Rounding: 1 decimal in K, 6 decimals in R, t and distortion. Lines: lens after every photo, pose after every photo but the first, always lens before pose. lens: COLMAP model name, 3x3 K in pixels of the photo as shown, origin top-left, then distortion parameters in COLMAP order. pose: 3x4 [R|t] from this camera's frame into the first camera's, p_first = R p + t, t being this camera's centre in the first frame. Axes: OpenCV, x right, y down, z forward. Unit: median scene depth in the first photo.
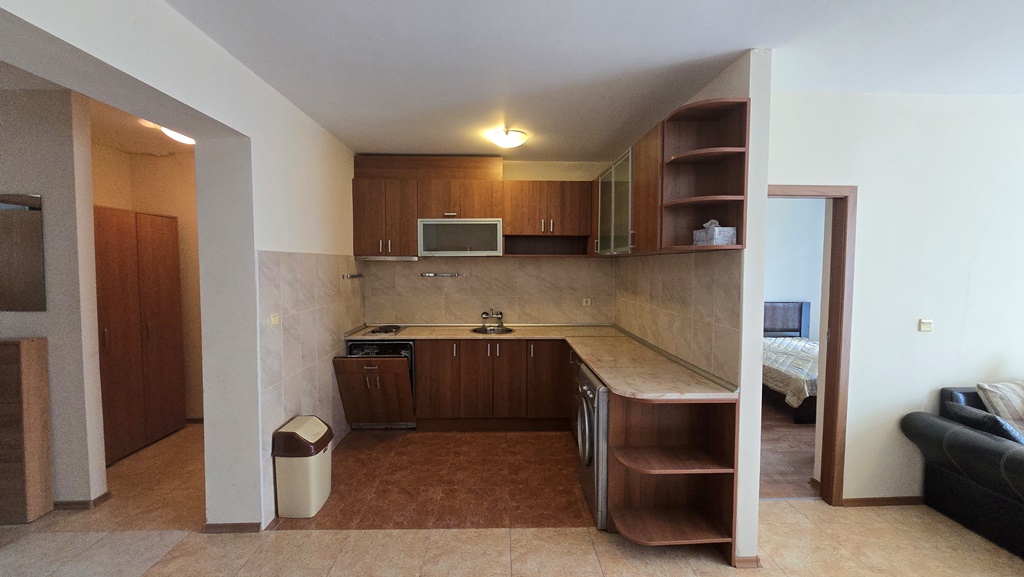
lens RADIAL K [[421.2, 0, 511.8], [0, 421.2, 285.2], [0, 0, 1]] dist [-0.000542, -0.000300]
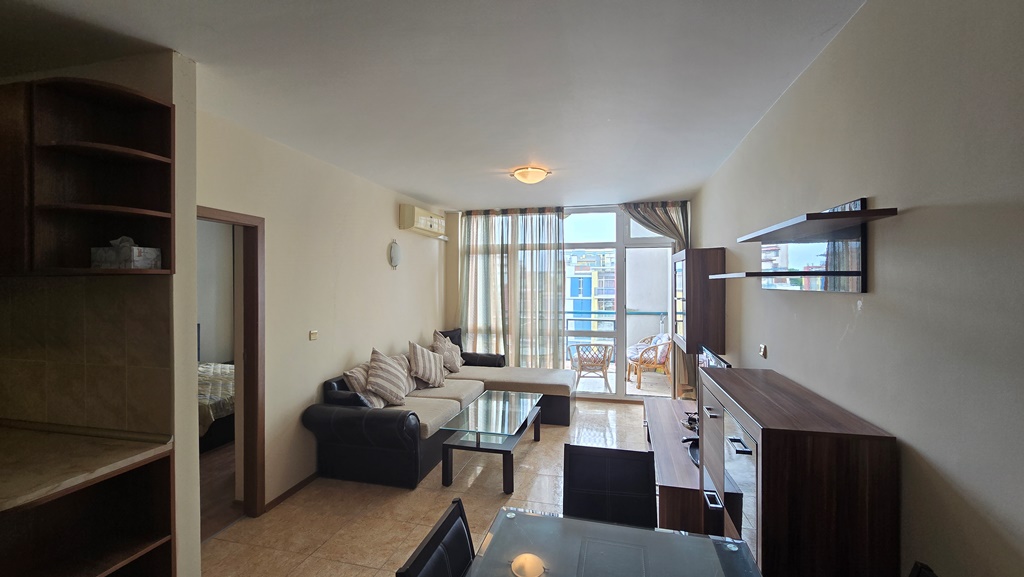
lens RADIAL K [[421.2, 0, 511.8], [0, 421.2, 285.2], [0, 0, 1]] dist [-0.000542, -0.000300]
pose [[0.275954, -0.009210, 0.961127, -0.081553], [0.049537, 0.998761, -0.004652, -0.022271], [-0.959893, 0.048895, 0.276069, 0.079525]]
